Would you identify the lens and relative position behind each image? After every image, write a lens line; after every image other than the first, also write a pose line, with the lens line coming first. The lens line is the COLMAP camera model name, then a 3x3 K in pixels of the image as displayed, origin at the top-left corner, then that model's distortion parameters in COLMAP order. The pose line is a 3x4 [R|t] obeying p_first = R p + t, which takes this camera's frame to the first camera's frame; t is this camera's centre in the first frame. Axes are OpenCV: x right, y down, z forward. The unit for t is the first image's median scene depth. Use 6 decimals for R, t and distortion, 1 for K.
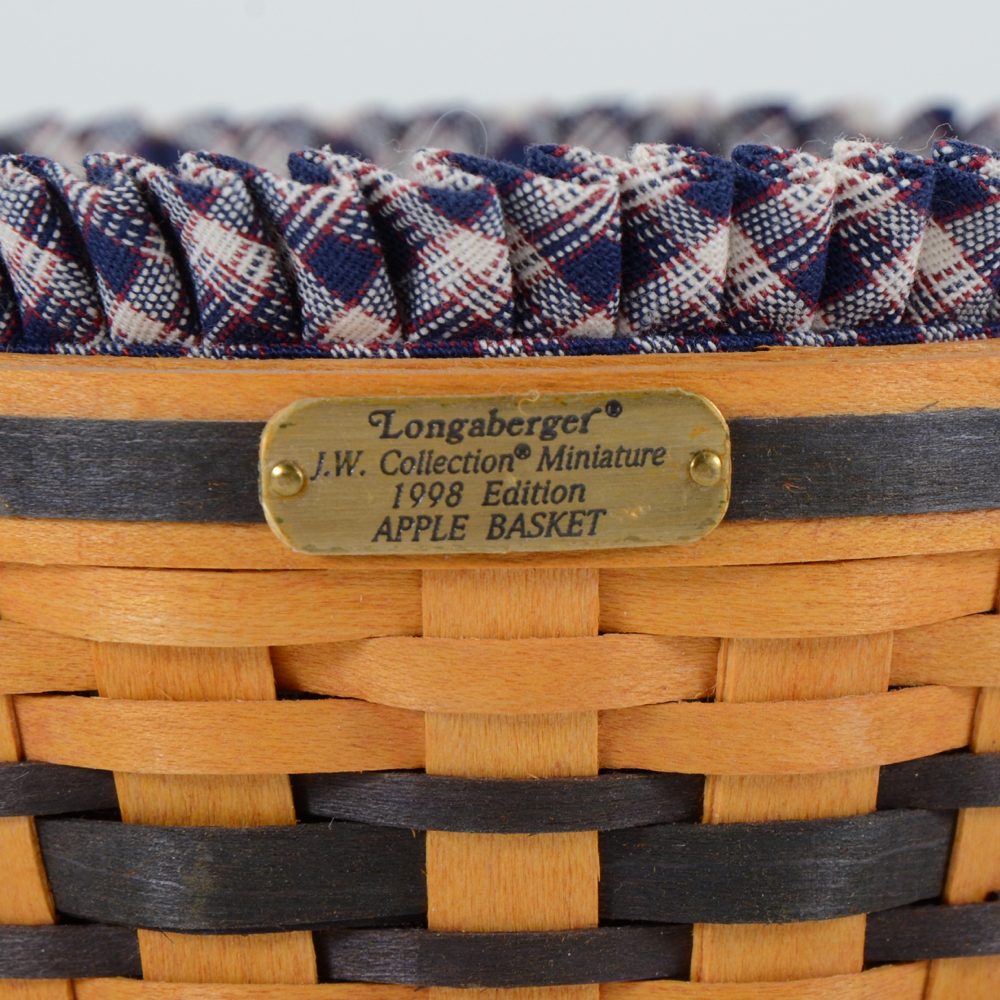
lens RADIAL K [[6417.4, 0, 502.5], [0, 6417.4, 500.0], [0, 0, 1]] dist [0.518284, 0.000000]
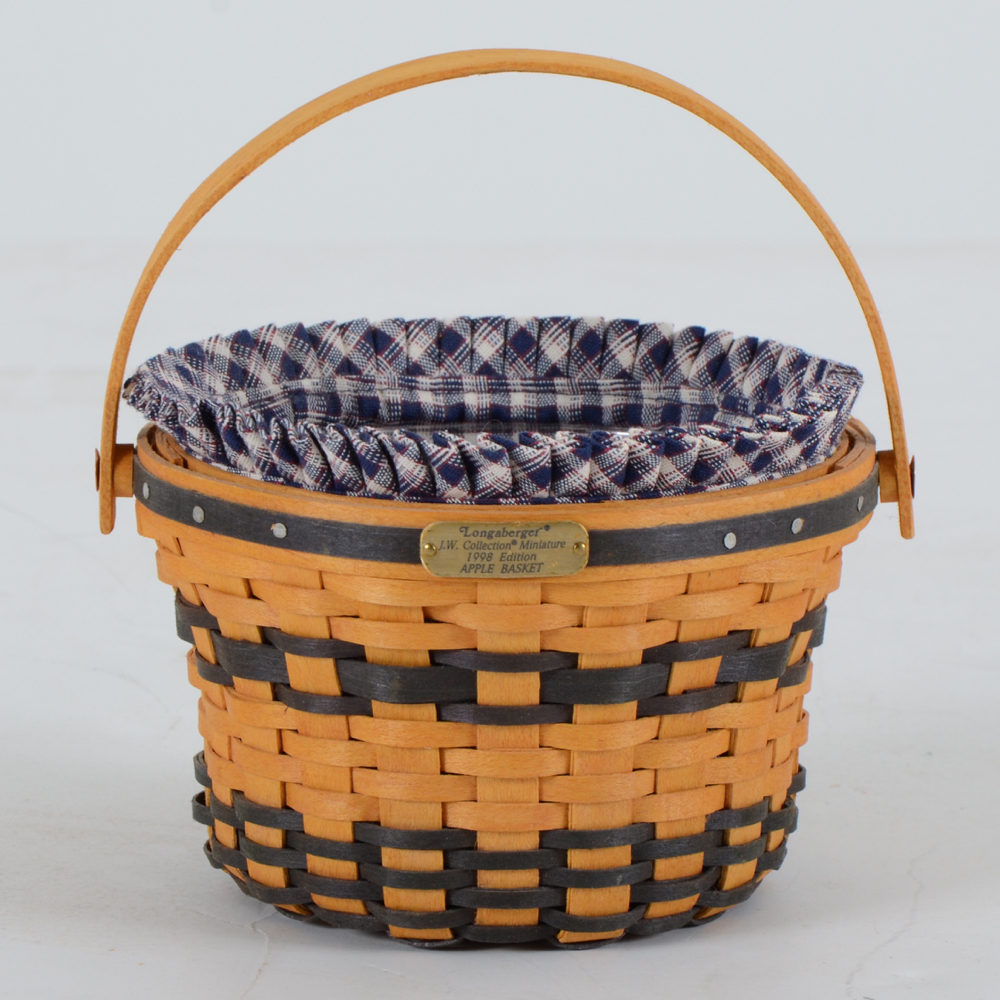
lens RADIAL K [[4679.6, 0, 498.2], [0, 4679.6, 500.0], [0, 0, 1]] dist [0.458791, 0.000000]
pose [[0.999731, 0.021090, -0.009687, 0.015227], [-0.020125, 0.995669, 0.090763, -0.206638], [0.011559, -0.090544, 0.995825, -1.009808]]
